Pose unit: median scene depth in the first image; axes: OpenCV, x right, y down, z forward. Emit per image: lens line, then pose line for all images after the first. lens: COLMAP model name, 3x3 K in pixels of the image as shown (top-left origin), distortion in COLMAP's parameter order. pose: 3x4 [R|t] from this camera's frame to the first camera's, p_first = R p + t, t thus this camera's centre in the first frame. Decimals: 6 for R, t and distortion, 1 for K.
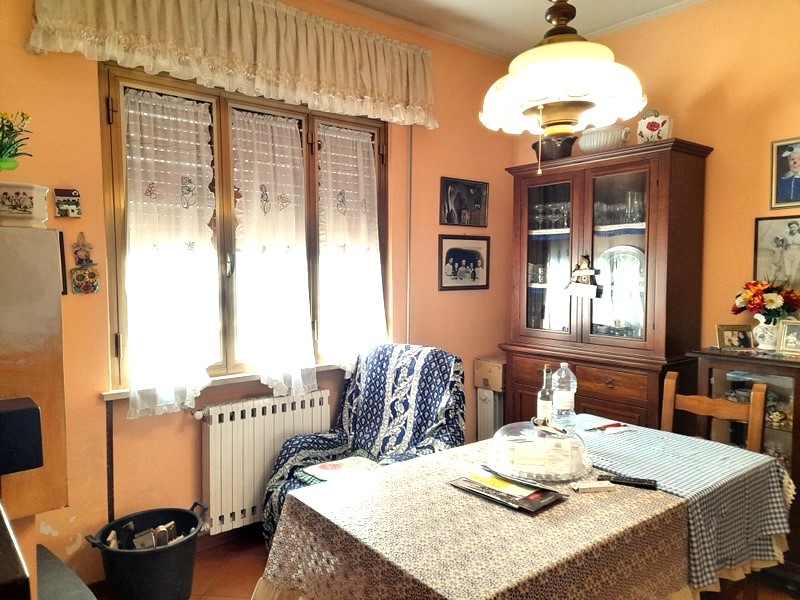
lens RADIAL K [[585.2, 0, 387.6], [0, 585.2, 312.3], [0, 0, 1]] dist [0.069982, -0.070353]
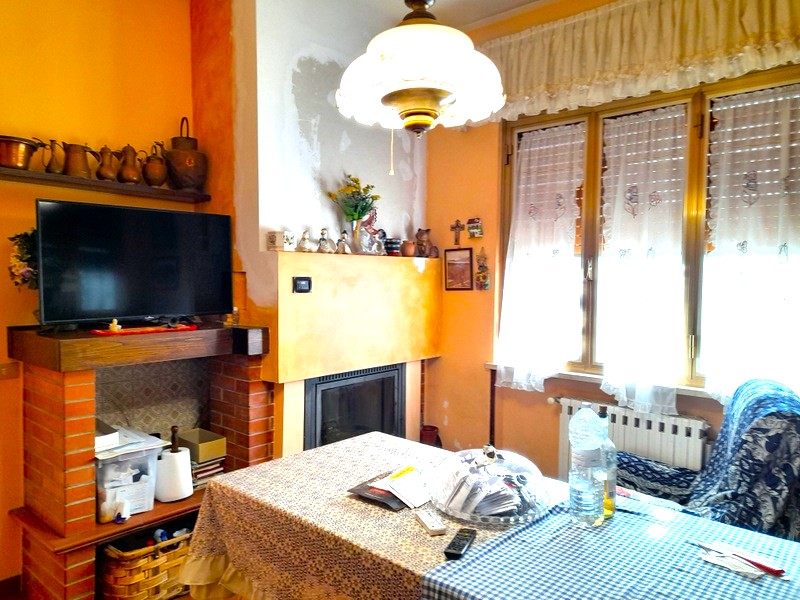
lens RADIAL K [[585.2, 0, 397.6], [0, 585.2, 316.2], [0, 0, 1]] dist [0.069982, -0.070353]
pose [[0.158367, 0.070497, -0.984860, 0.724448], [-0.085878, 0.994651, 0.057388, -0.028302], [0.983639, 0.075489, 0.163574, 0.496144]]
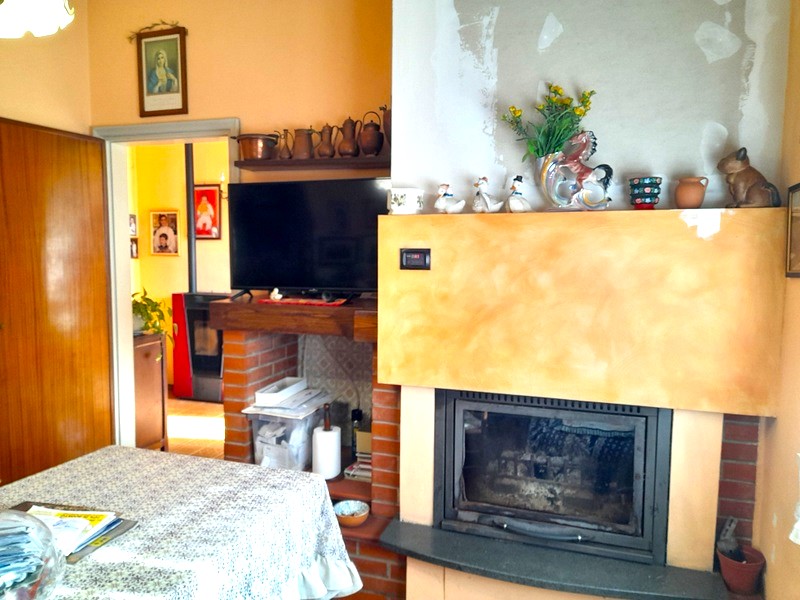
lens RADIAL K [[585.2, 0, 398.7], [0, 585.2, 310.2], [0, 0, 1]] dist [0.069982, -0.070353]
pose [[-0.854927, 0.043703, -0.516905, 0.124524], [-0.049063, 0.985166, 0.164440, -0.065965], [0.516424, 0.165945, -0.840100, 1.103751]]
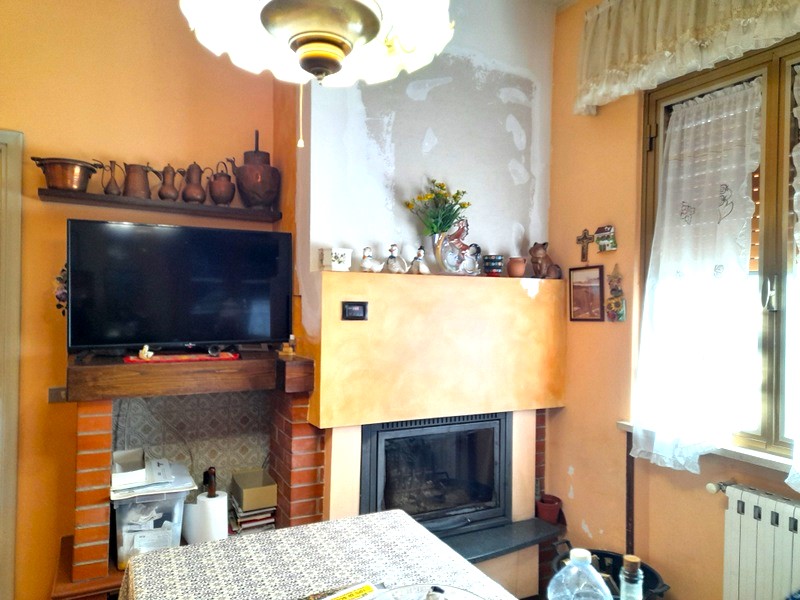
lens RADIAL K [[585.2, 0, 385.1], [0, 585.2, 309.0], [0, 0, 1]] dist [0.069982, -0.070353]
pose [[-0.222863, 0.012943, -0.974764, 0.515477], [-0.091771, 0.995193, 0.034196, -0.045131], [0.970520, 0.097076, -0.220604, 0.716274]]
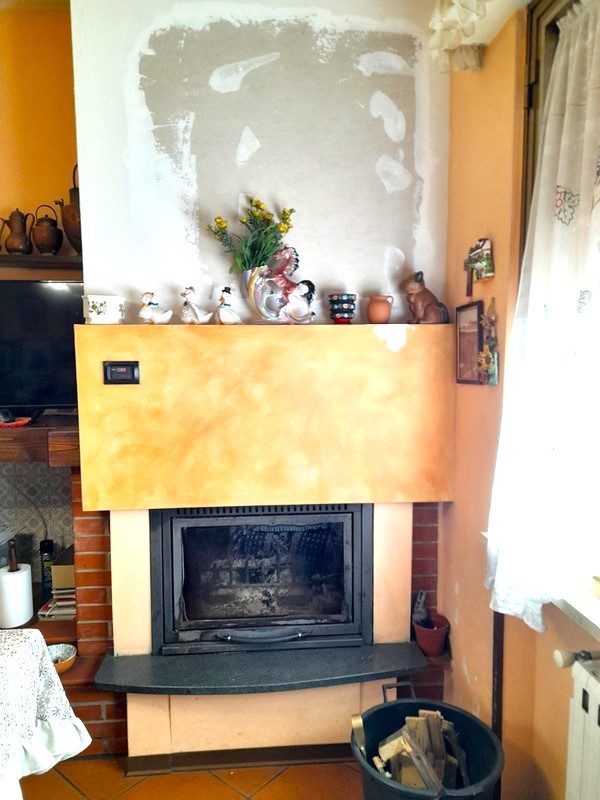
lens RADIAL K [[585.2, 0, 298.8], [0, 585.2, 415.0], [0, 0, 1]] dist [0.069982, -0.070353]
pose [[-0.580621, 0.090161, -0.809166, 0.160774], [-0.060032, 0.986403, 0.152986, -0.077815], [0.811958, 0.137402, -0.567314, 1.047959]]
